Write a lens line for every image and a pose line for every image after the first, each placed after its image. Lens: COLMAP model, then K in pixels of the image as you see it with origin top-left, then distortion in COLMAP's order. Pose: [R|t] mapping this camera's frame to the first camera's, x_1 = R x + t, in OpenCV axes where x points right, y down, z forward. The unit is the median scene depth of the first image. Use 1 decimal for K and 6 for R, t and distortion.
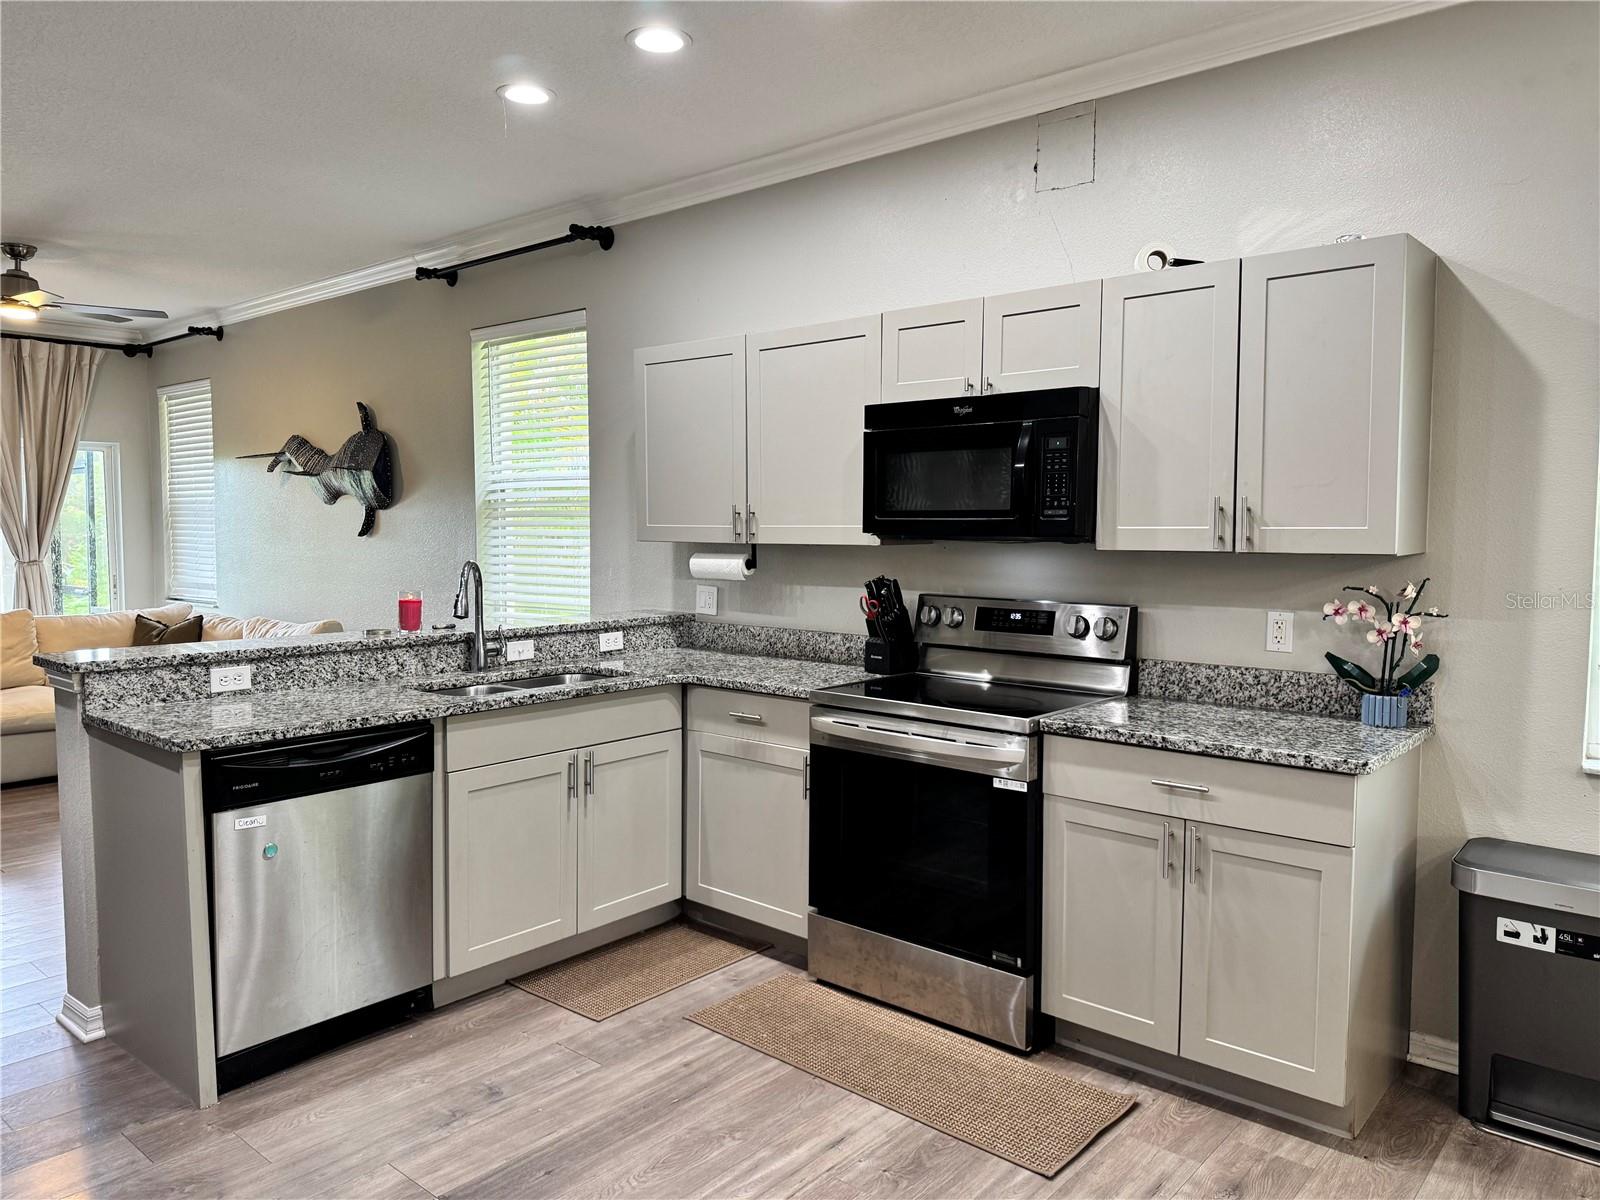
lens RADIAL K [[1118.8, 0, 800.0], [0, 1118.8, 600.0], [0, 0, 1]] dist [0.073568, -0.103573]
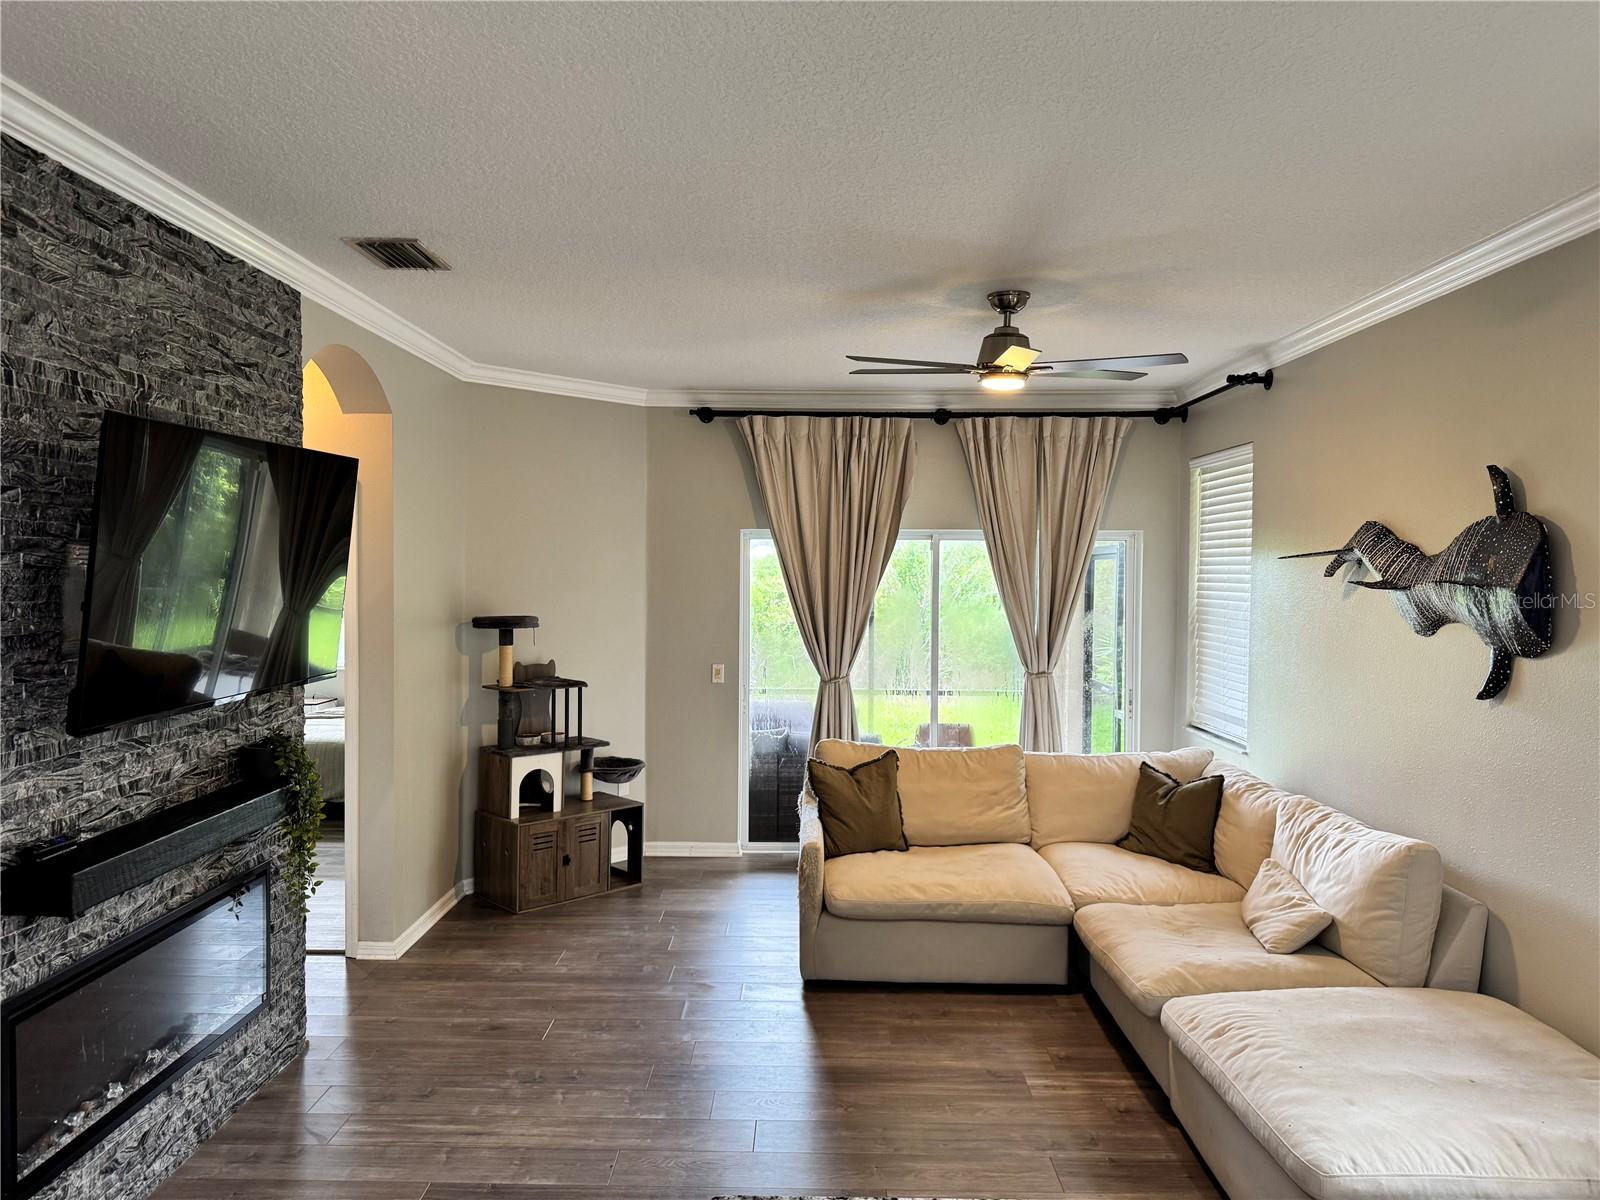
lens RADIAL K [[1123.8, 0, 798.4], [0, 1123.8, 600.1], [0, 0, 1]] dist [0.123282, -0.152464]
pose [[0.642989, 0.023250, -0.765523, -0.314009], [-0.056738, 0.998239, -0.017338, -0.143086], [0.763771, 0.054582, 0.643175, 0.678293]]
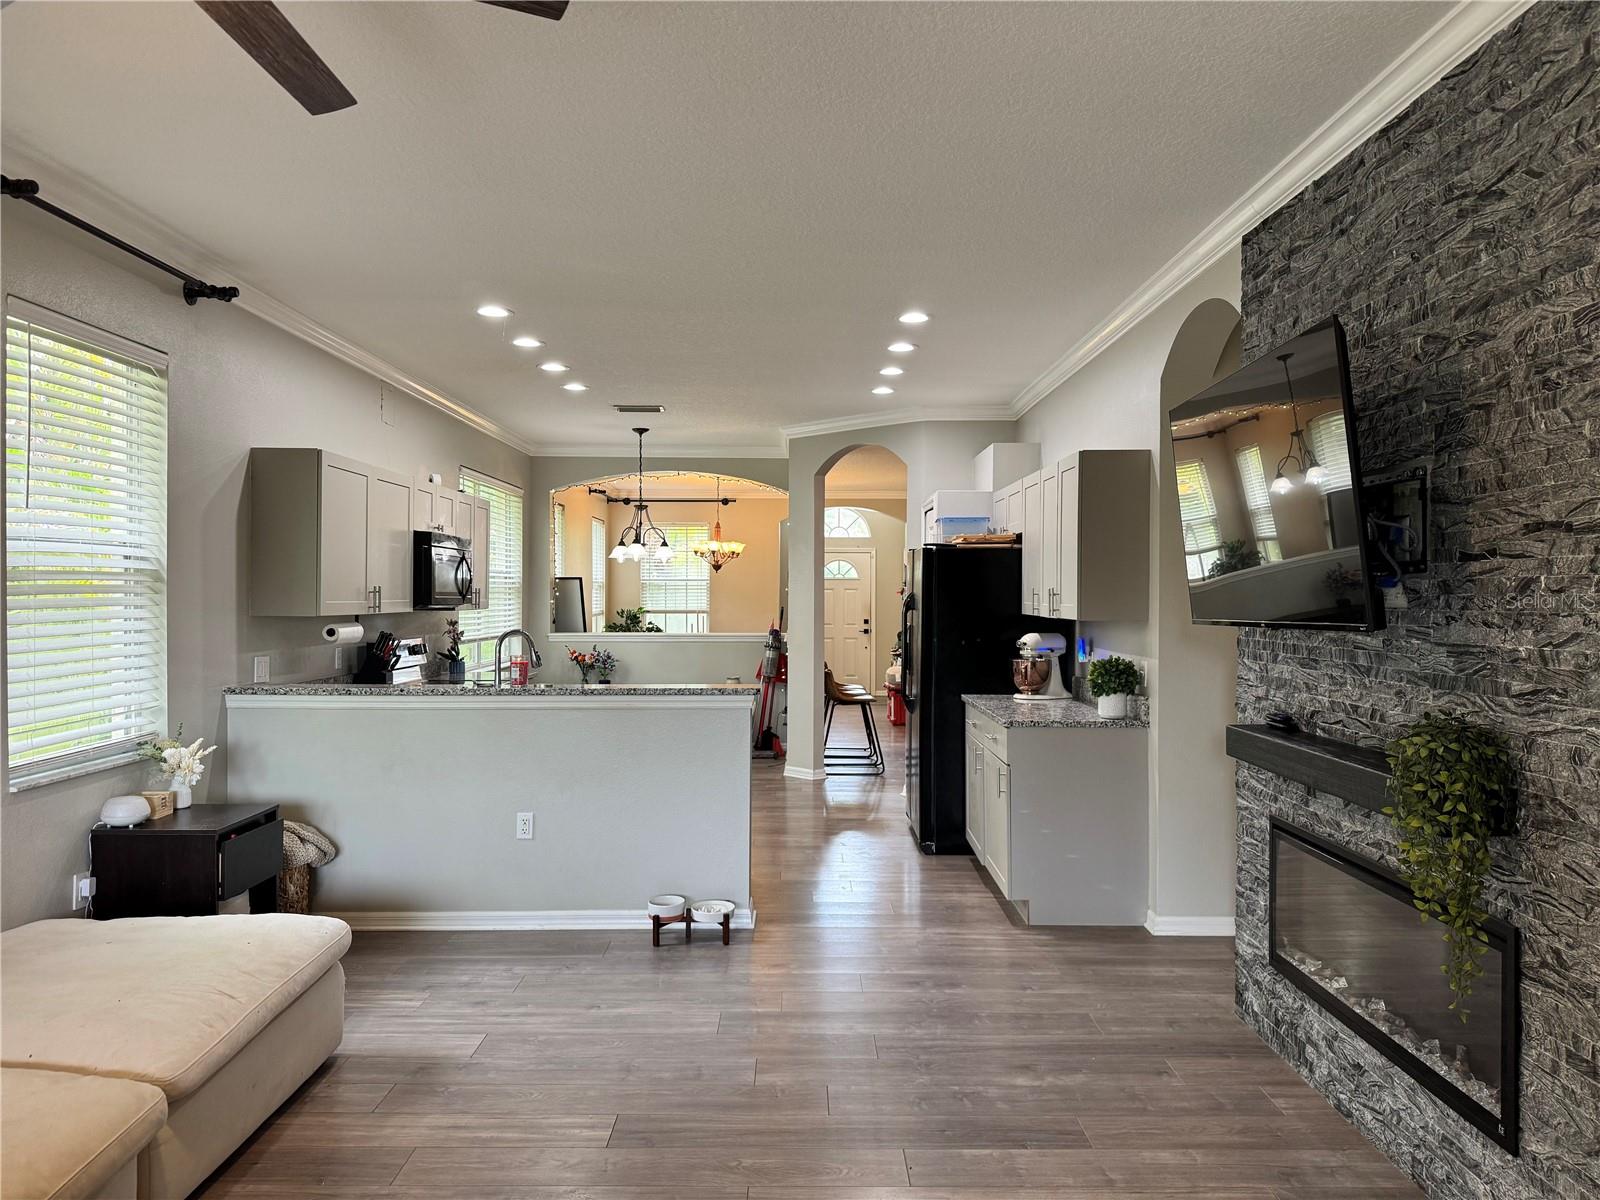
lens RADIAL K [[1117.4, 0, 800.0], [0, 1117.4, 600.0], [0, 0, 1]] dist [0.124425, -0.160601]
pose [[-0.654496, -0.010300, 0.755995, -1.719168], [0.043601, 0.997729, 0.051341, -0.139213], [-0.754807, 0.066564, -0.652561, 1.786280]]
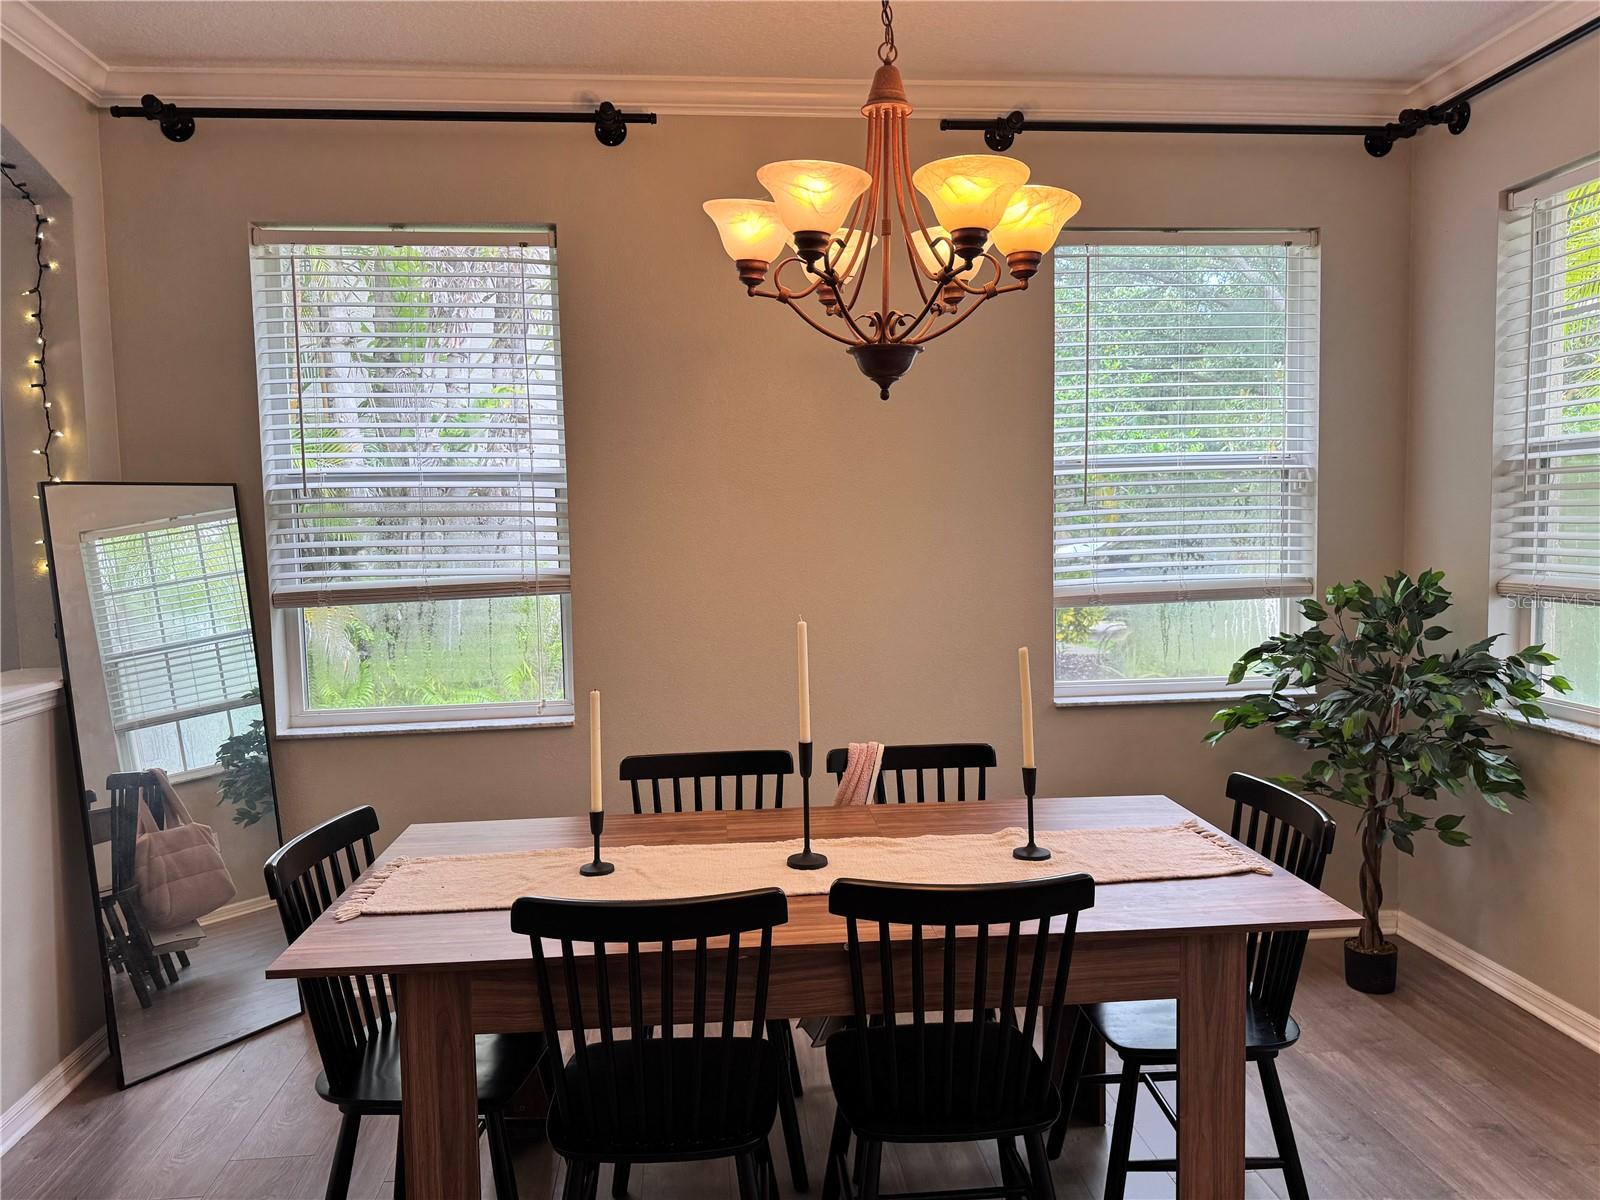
lens RADIAL K [[1123.8, 0, 798.4], [0, 1123.8, 600.1], [0, 0, 1]] dist [0.123282, -0.152464]
pose [[0.685499, -0.070552, 0.724647, 0.750124], [0.070504, 0.997049, 0.030378, 0.033449], [-0.724652, 0.030267, 0.688450, -0.770798]]
